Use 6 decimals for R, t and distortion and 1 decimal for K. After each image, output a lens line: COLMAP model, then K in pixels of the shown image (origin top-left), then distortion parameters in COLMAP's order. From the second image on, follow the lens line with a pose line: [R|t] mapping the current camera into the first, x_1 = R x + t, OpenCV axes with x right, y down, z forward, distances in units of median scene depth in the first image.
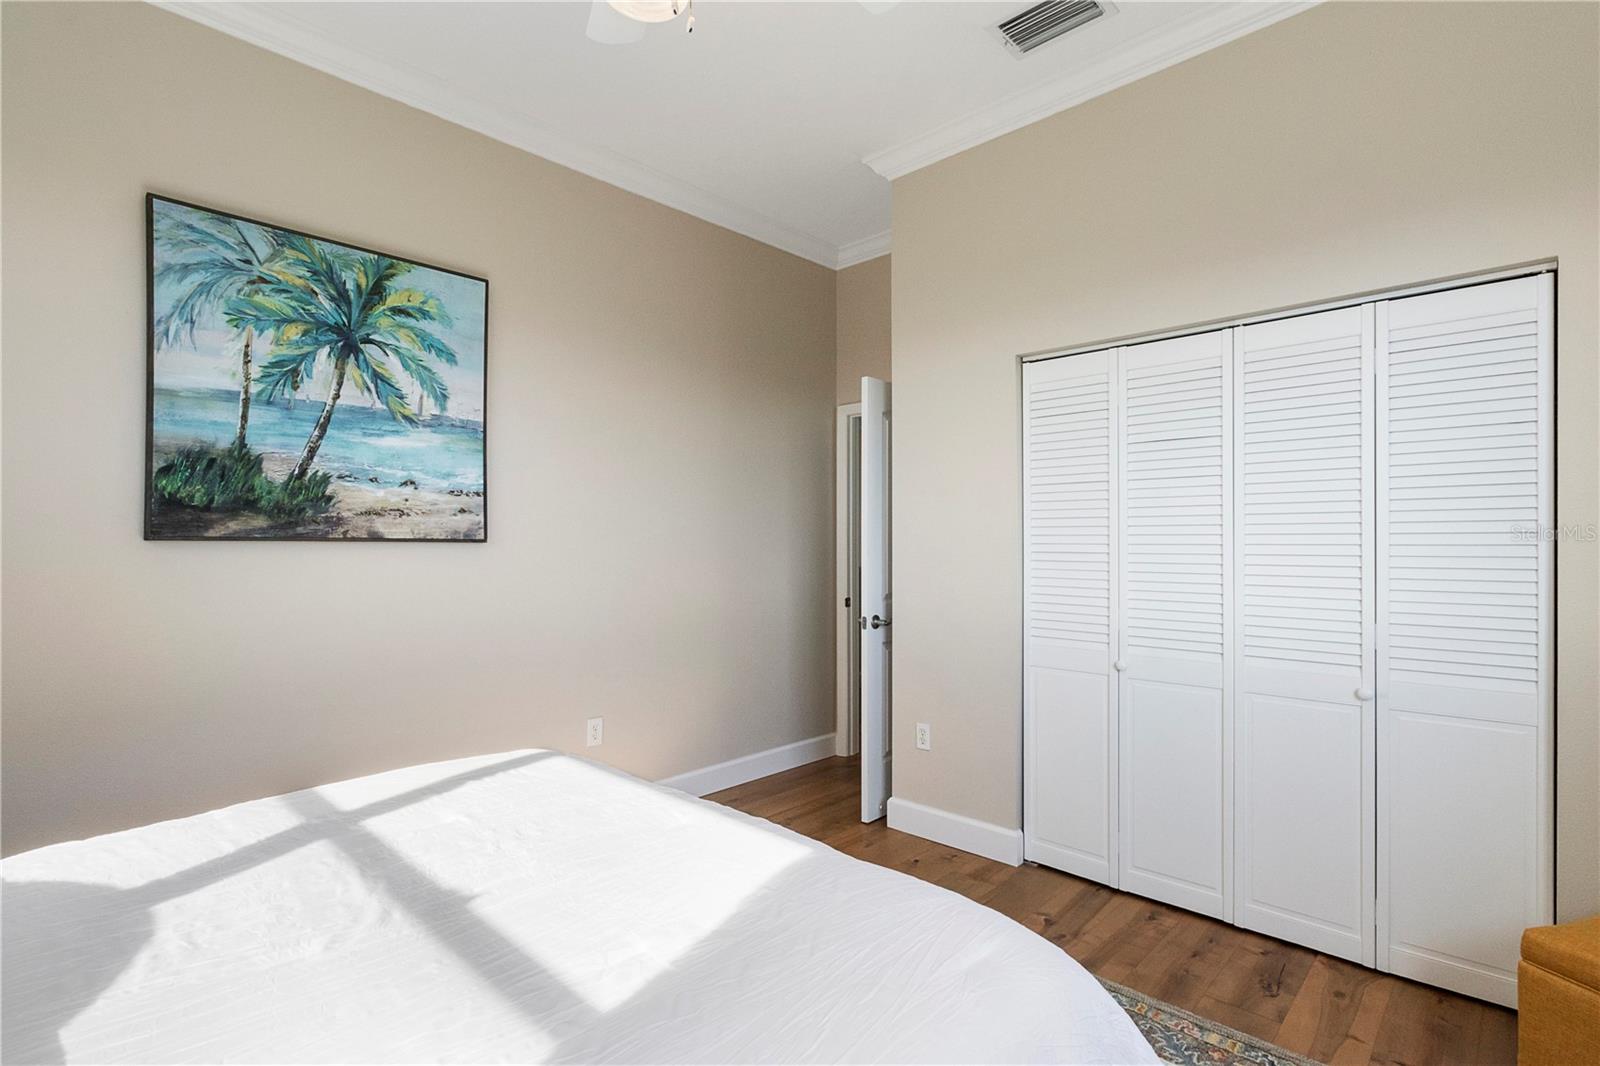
lens RADIAL K [[746.0, 0, 803.9], [0, 746.0, 537.5], [0, 0, 1]] dist [0.004957, -0.000513]
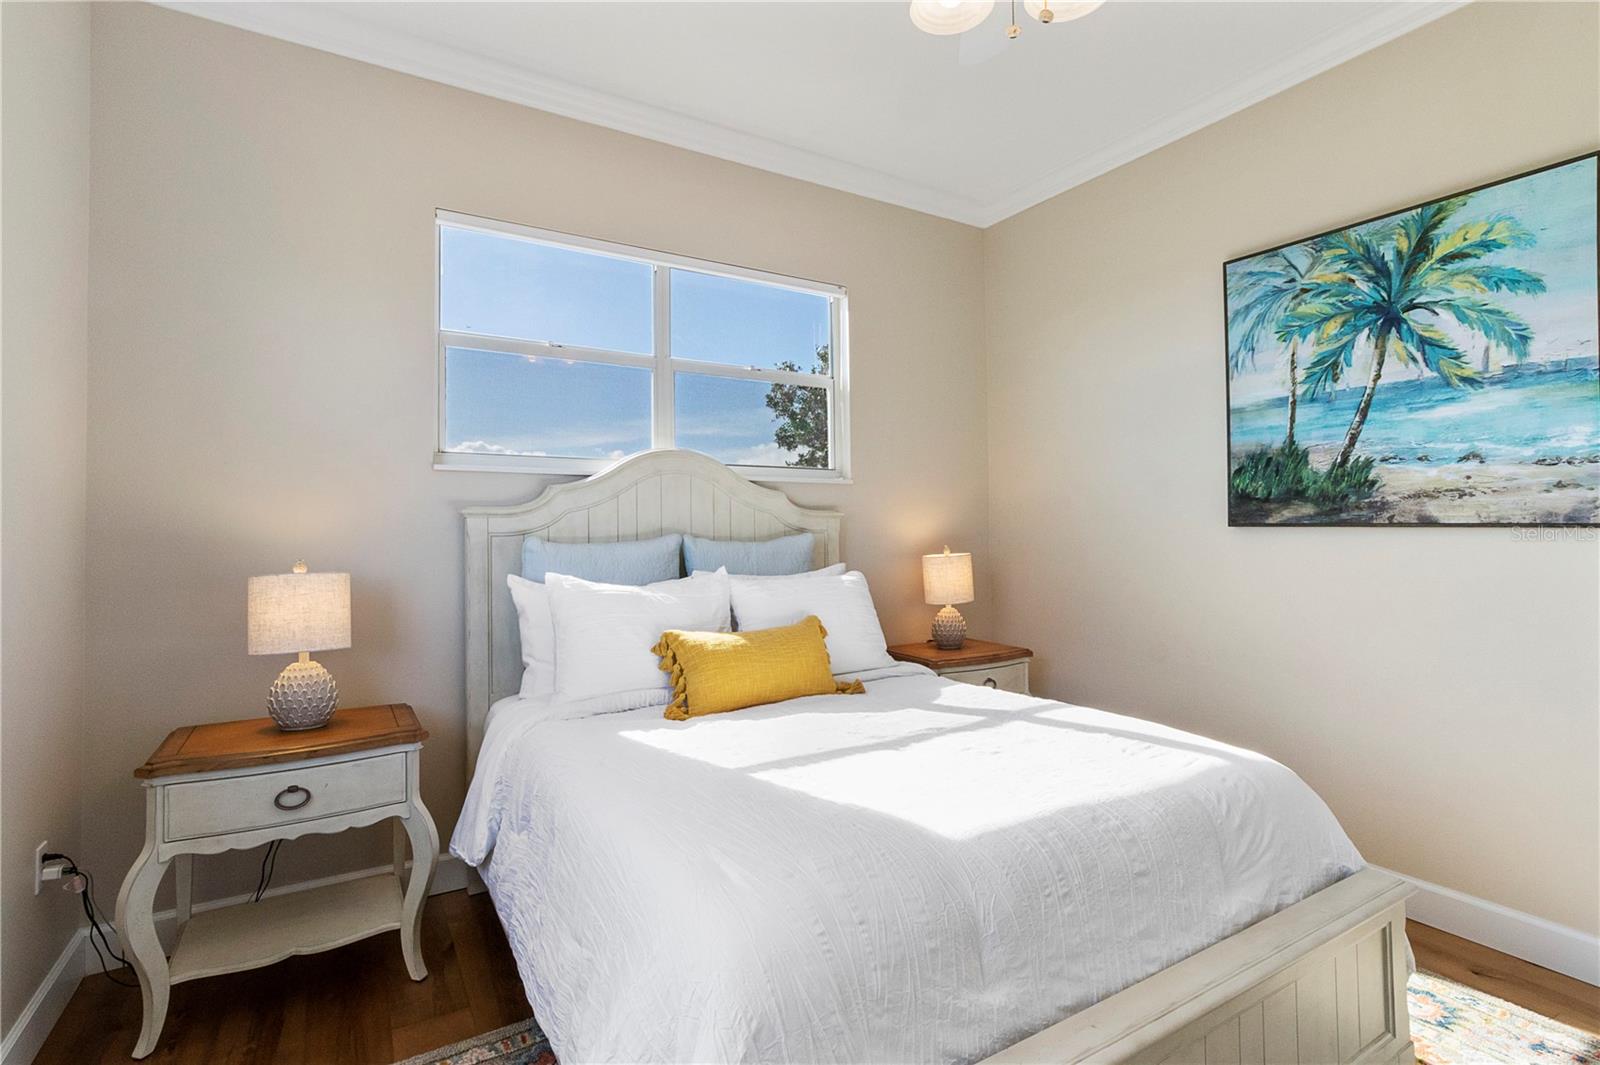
lens RADIAL K [[746.0, 0, 801.0], [0, 746.0, 526.2], [0, 0, 1]] dist [0.004957, -0.000513]
pose [[-0.237369, -0.003962, -0.971411, 0.502248], [0.006841, 0.999960, -0.005750, 0.004815], [0.971395, -0.008011, -0.237333, 0.513182]]
